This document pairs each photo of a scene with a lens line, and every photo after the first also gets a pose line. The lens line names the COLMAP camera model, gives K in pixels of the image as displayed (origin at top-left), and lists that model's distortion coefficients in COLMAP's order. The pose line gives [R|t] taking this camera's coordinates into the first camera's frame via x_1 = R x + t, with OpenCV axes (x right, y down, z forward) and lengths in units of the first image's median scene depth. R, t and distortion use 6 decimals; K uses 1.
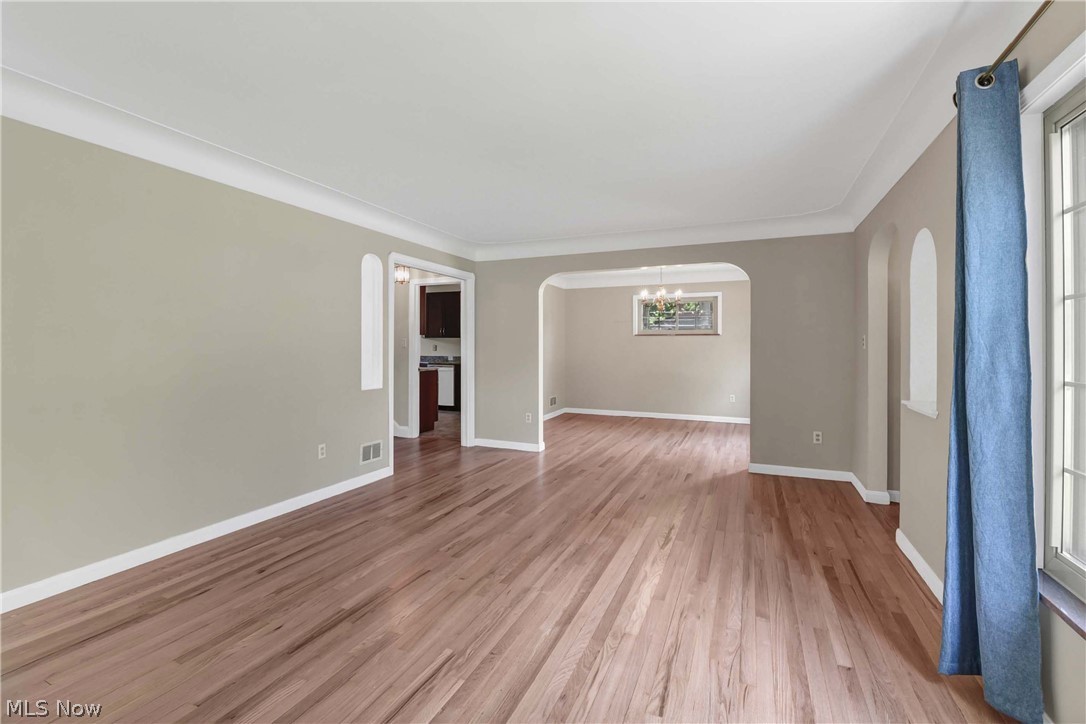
lens RADIAL K [[483.2, 0, 511.9], [0, 483.2, 350.0], [0, 0, 1]] dist [-0.006525, -0.005437]
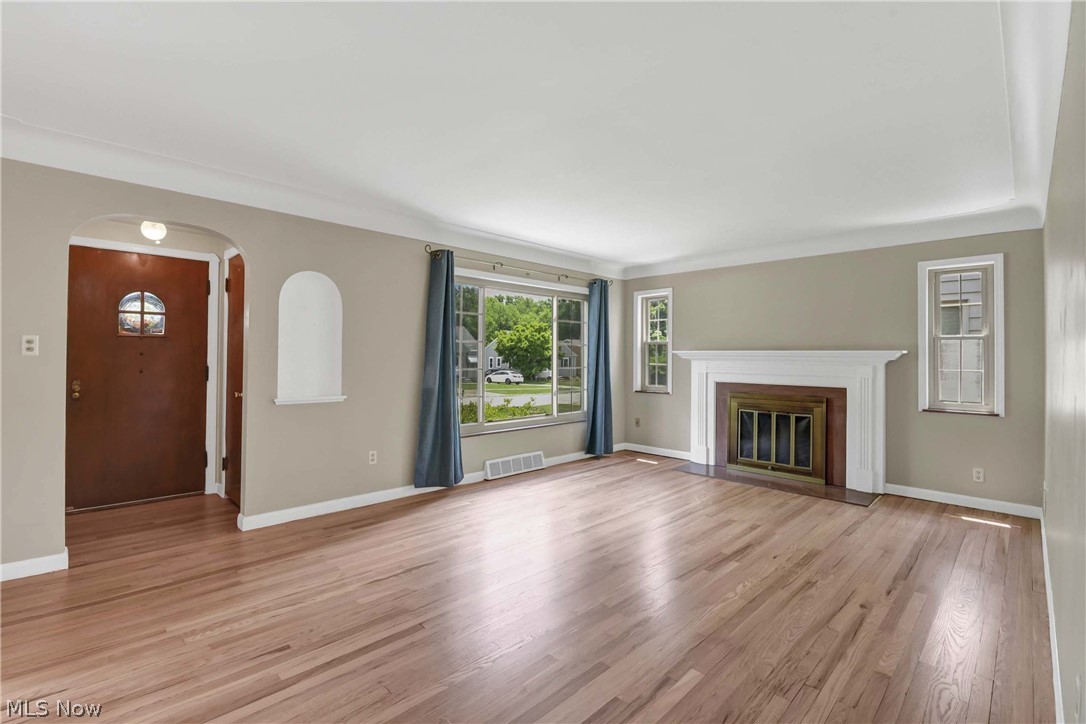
lens RADIAL K [[483.2, 0, 533.3], [0, 483.2, 354.6], [0, 0, 1]] dist [-0.006525, -0.005437]
pose [[-0.938349, -0.006882, 0.345621, -0.185253], [-0.007791, 0.999969, -0.001241, -0.011180], [-0.345602, -0.003857, -0.938373, 1.591630]]
